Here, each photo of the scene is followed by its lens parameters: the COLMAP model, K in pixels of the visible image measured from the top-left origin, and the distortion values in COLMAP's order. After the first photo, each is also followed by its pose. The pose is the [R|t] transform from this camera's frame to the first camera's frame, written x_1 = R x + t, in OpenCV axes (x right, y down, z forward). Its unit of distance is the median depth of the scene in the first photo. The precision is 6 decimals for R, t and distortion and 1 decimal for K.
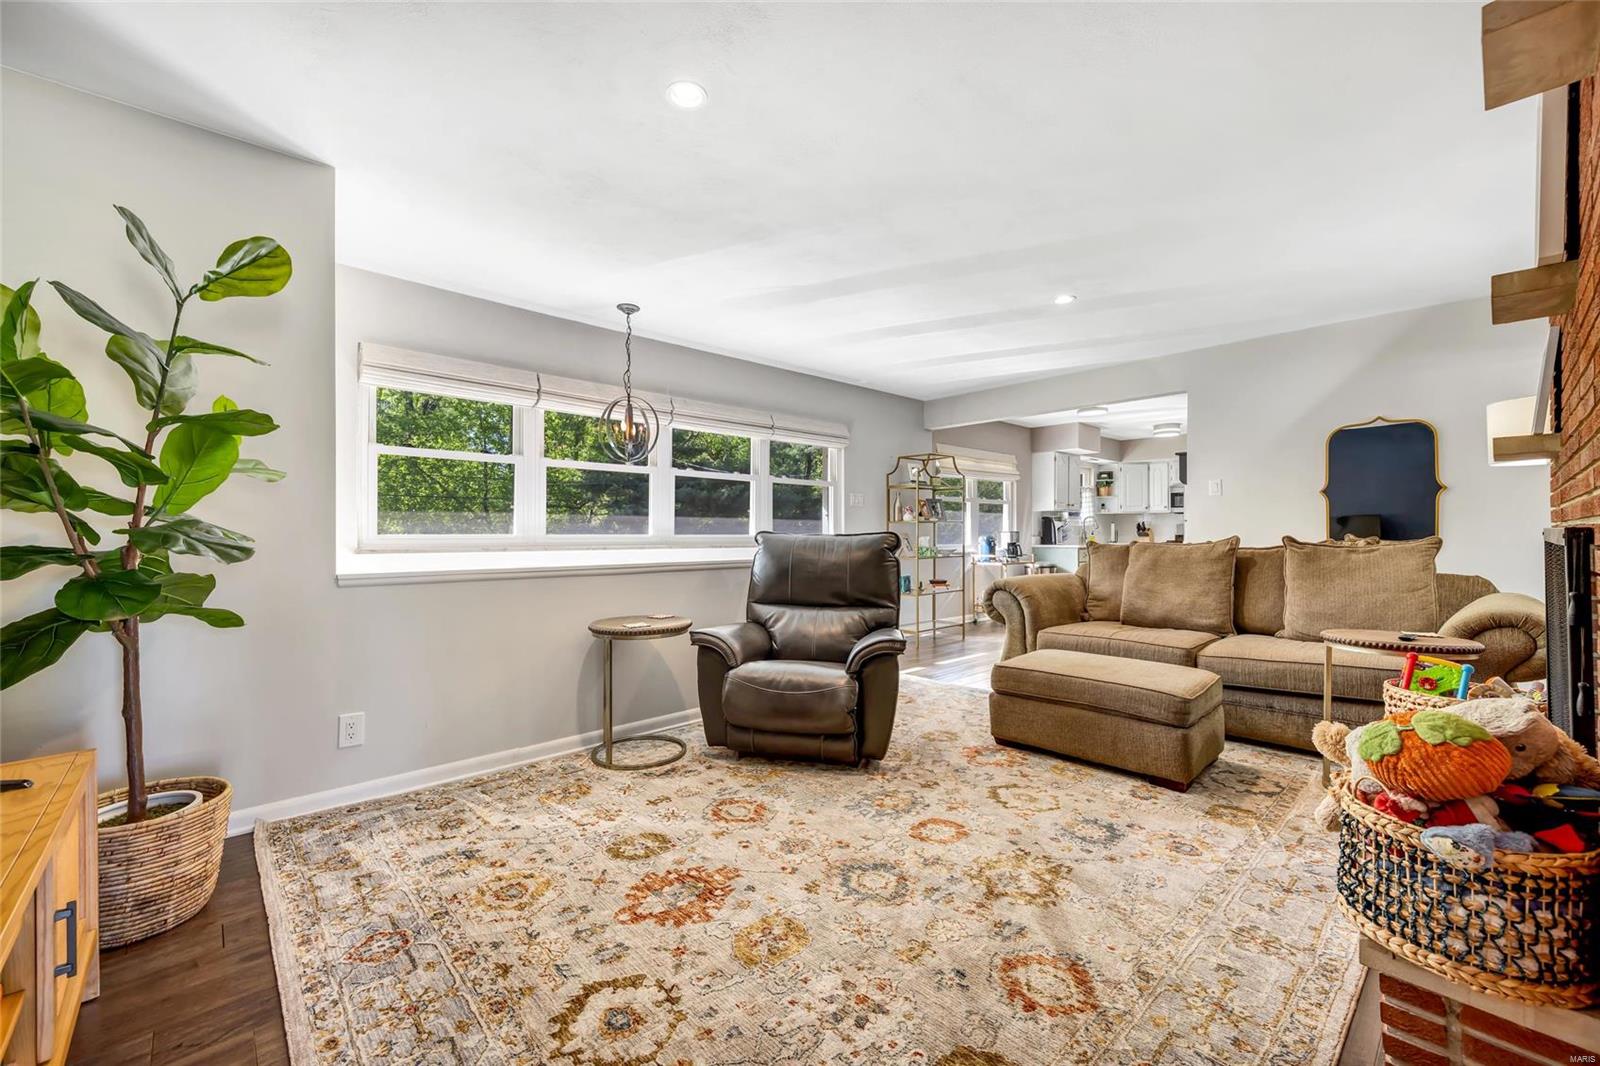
lens RADIAL K [[632.9, 0, 806.4], [0, 632.9, 532.6], [0, 0, 1]] dist [0.004293, -0.000228]
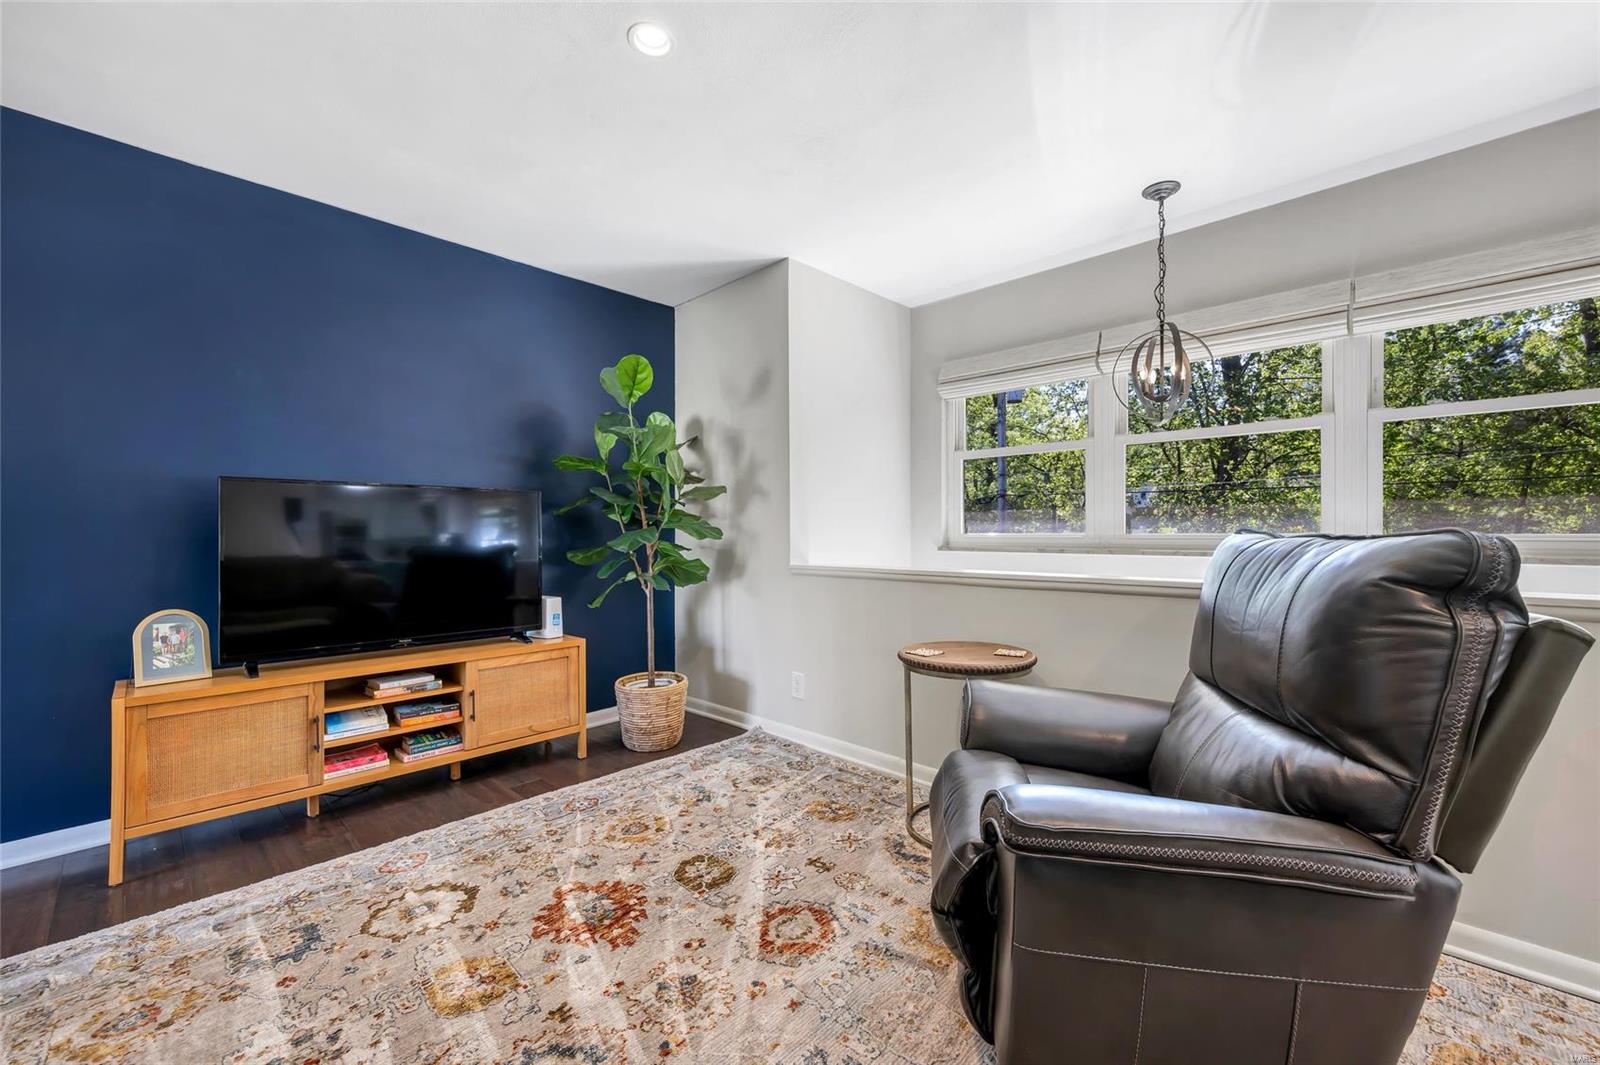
lens RADIAL K [[632.9, 0, 806.4], [0, 632.9, 532.1], [0, 0, 1]] dist [0.004293, -0.000228]
pose [[0.070145, 0.004595, -0.997526, 0.650408], [0.002162, 0.999986, 0.004758, -0.012840], [0.997534, -0.002490, 0.070134, 1.034385]]
